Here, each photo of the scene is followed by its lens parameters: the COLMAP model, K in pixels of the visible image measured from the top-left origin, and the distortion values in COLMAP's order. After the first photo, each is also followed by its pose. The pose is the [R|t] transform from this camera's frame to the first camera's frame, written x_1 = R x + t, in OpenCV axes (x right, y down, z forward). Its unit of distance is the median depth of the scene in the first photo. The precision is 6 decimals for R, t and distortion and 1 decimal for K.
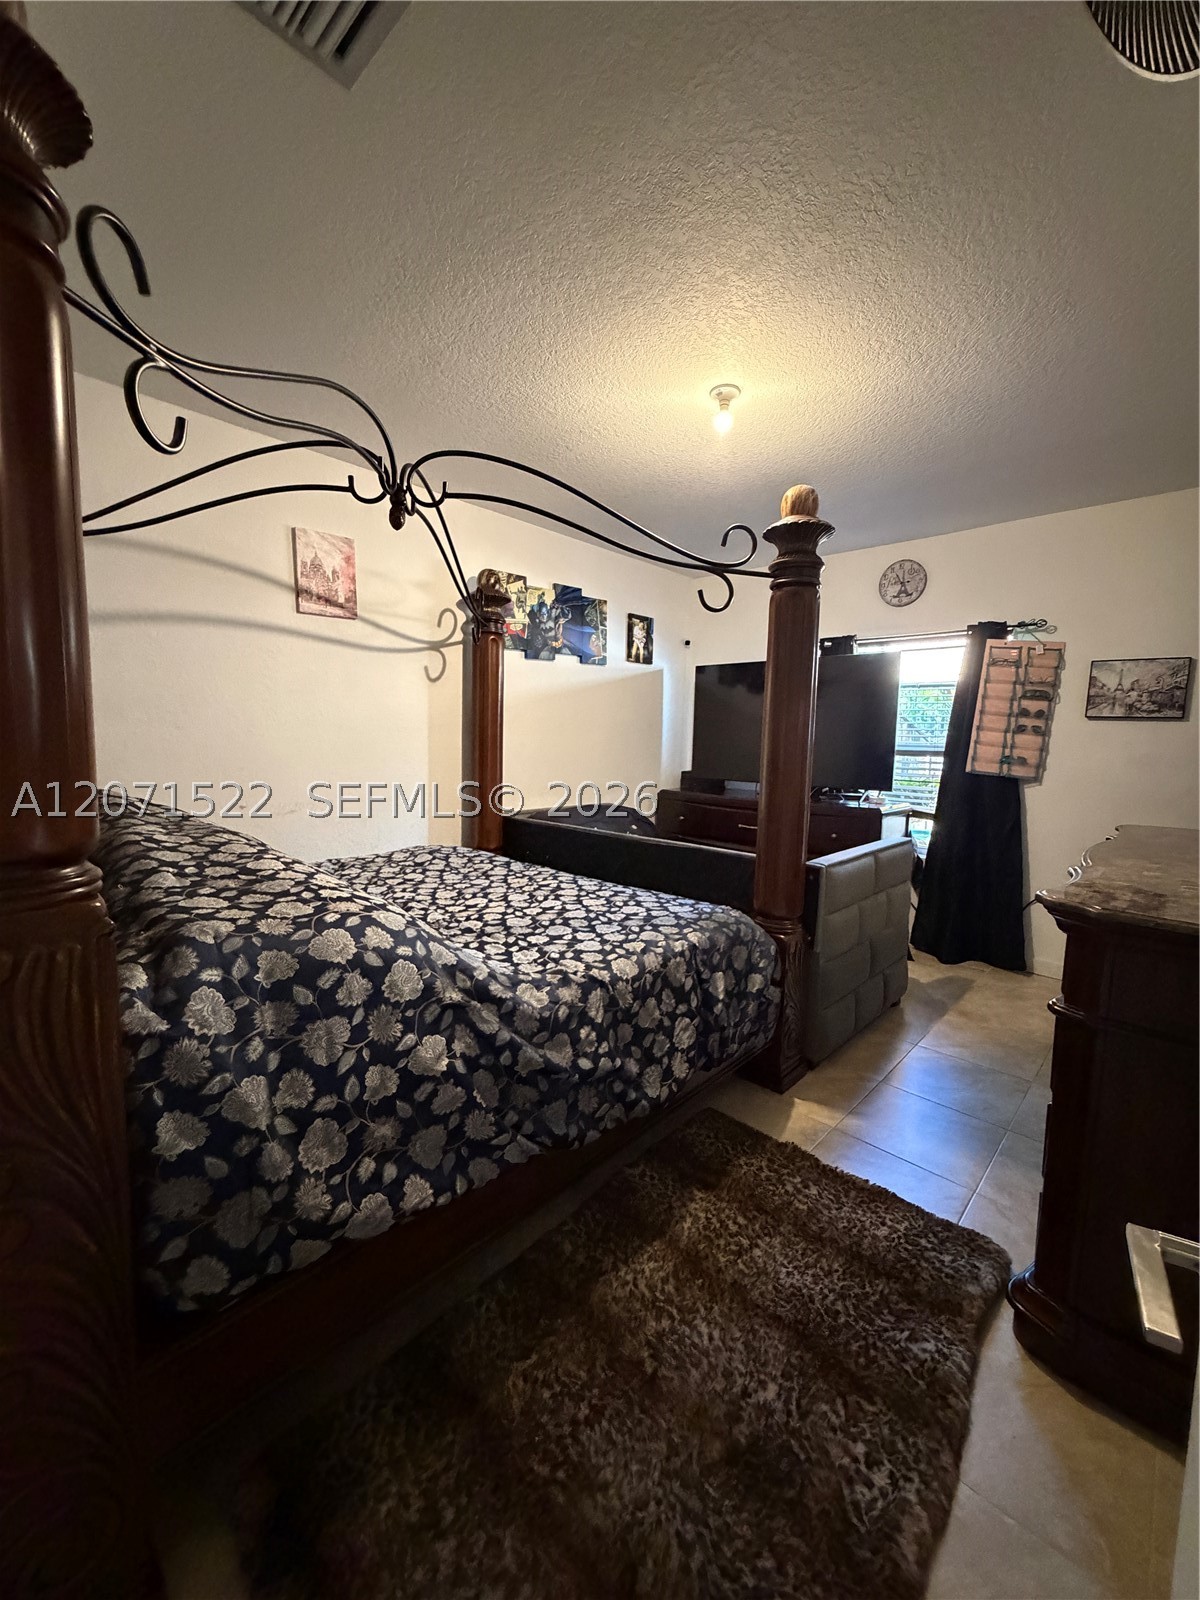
lens RADIAL K [[642.1, 0, 601.2], [0, 642.1, 800.0], [0, 0, 1]] dist [0.001106, 0.000142]
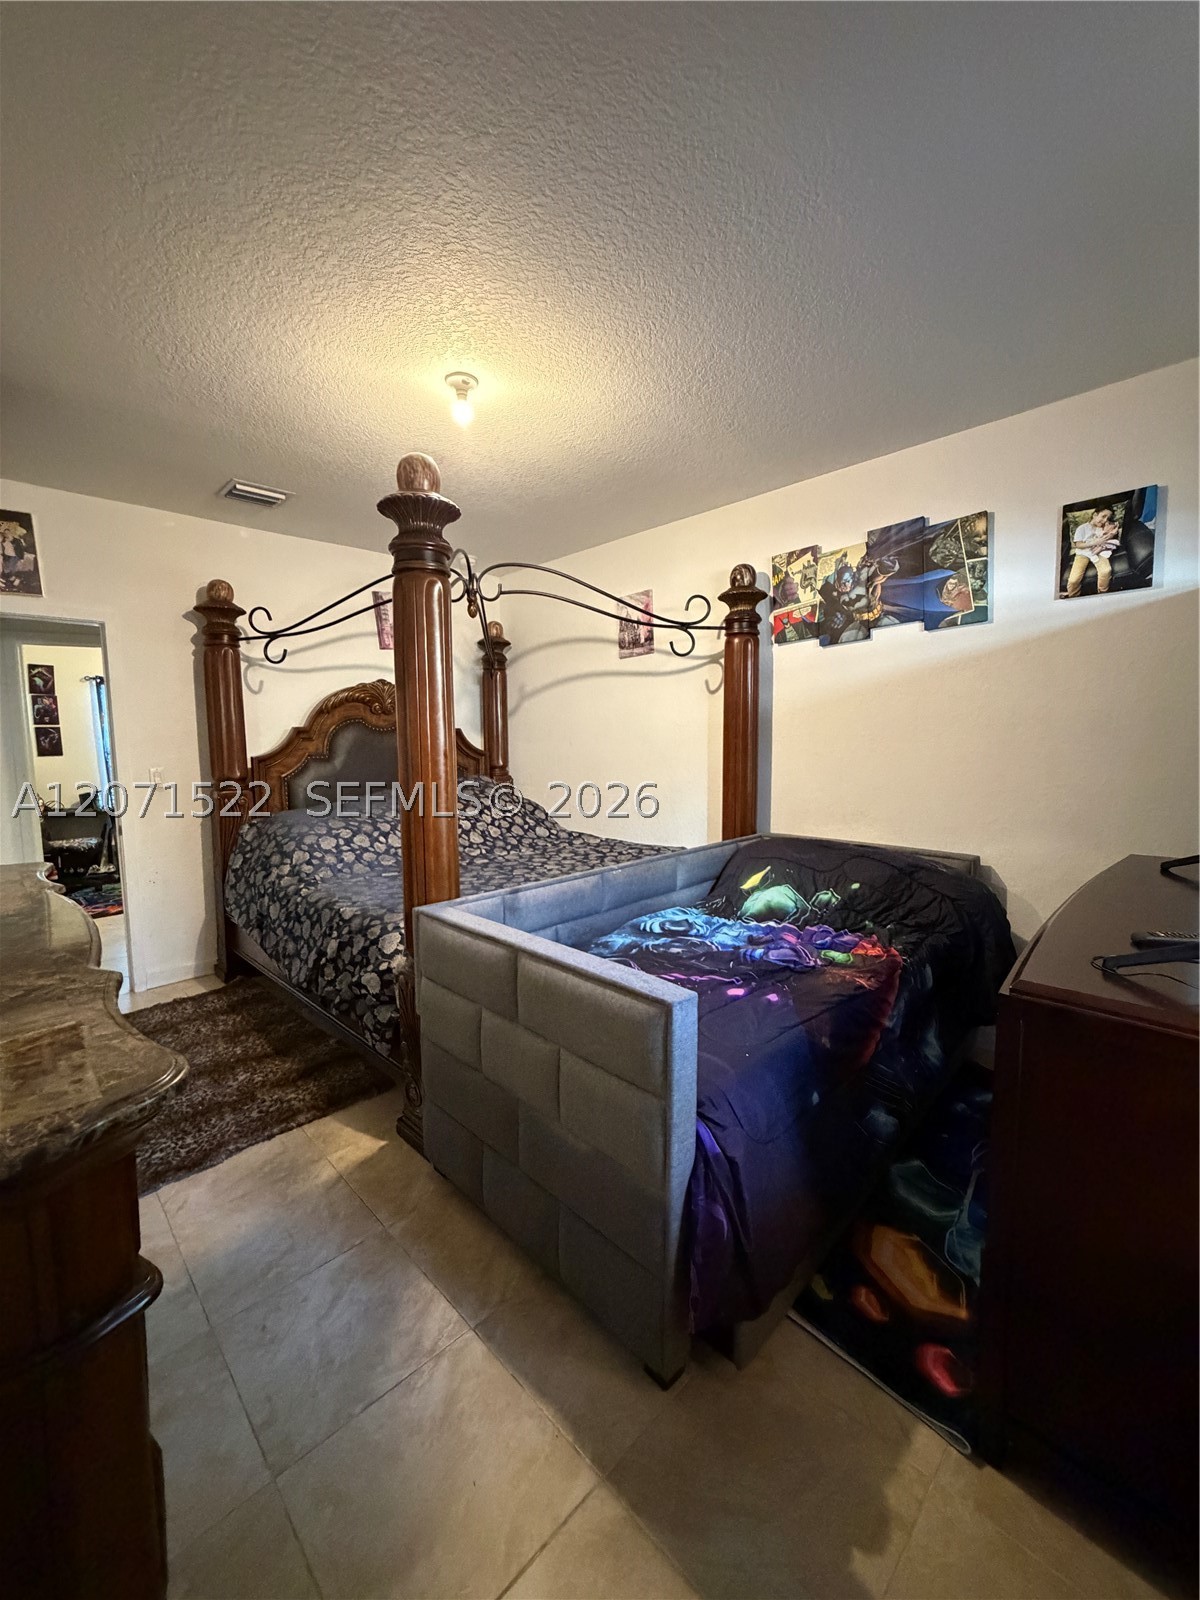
lens RADIAL K [[642.1, 0, 603.7], [0, 642.1, 804.4], [0, 0, 1]] dist [0.001106, 0.000142]
pose [[-0.037251, 0.071430, -0.996750, 0.681531], [-0.099576, 0.992213, 0.074826, -0.059410], [0.994332, 0.102039, -0.029848, 0.762546]]
